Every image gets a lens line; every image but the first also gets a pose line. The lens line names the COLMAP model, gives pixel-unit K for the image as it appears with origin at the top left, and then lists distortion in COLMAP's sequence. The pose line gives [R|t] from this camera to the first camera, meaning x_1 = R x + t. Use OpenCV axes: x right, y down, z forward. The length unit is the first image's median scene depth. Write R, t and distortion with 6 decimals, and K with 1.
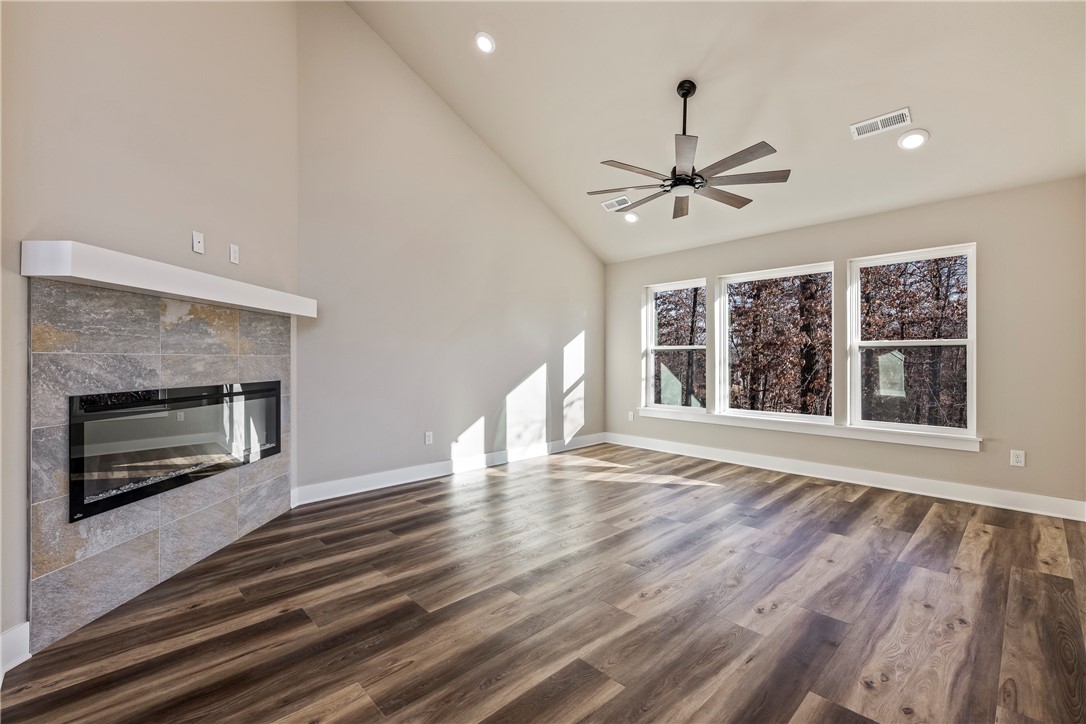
lens RADIAL K [[467.3, 0, 543.0], [0, 467.3, 362.0], [0, 0, 1]] dist [0.000139, -0.000013]
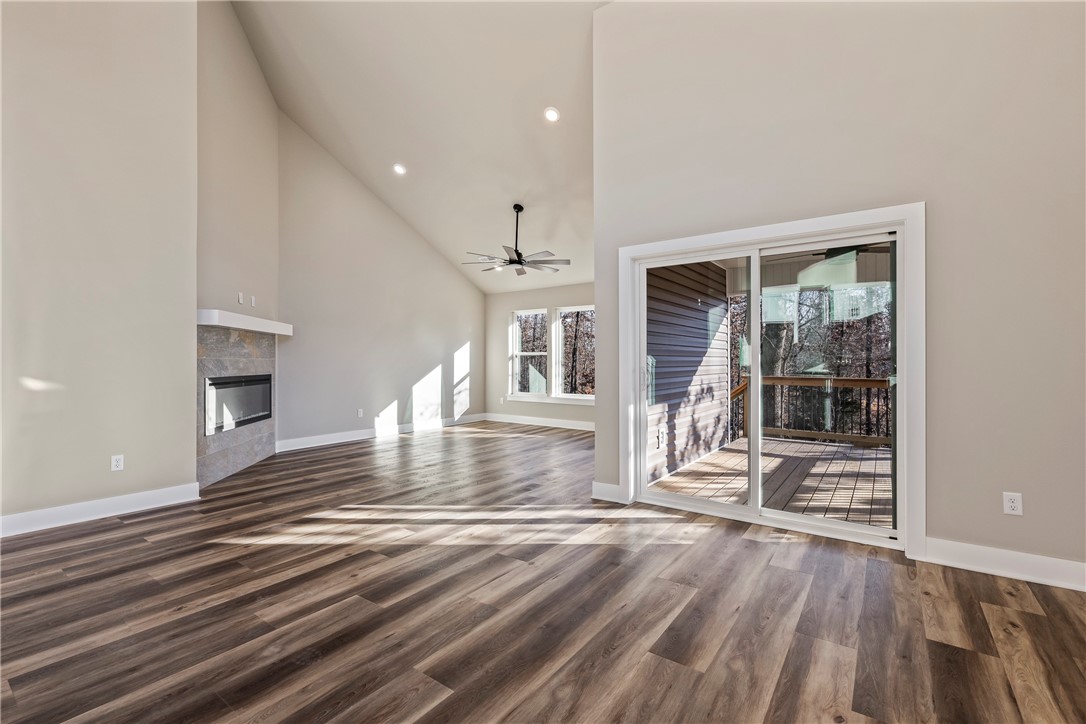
lens RADIAL K [[482.8, 0, 543.0], [0, 482.8, 362.0], [0, 0, 1]] dist [-0.000562, -0.000020]
pose [[0.983123, 0.001159, 0.182941, 0.045103], [-0.000179, 0.999986, -0.005377, 0.003925], [-0.182944, 0.005254, 0.983109, -0.552027]]
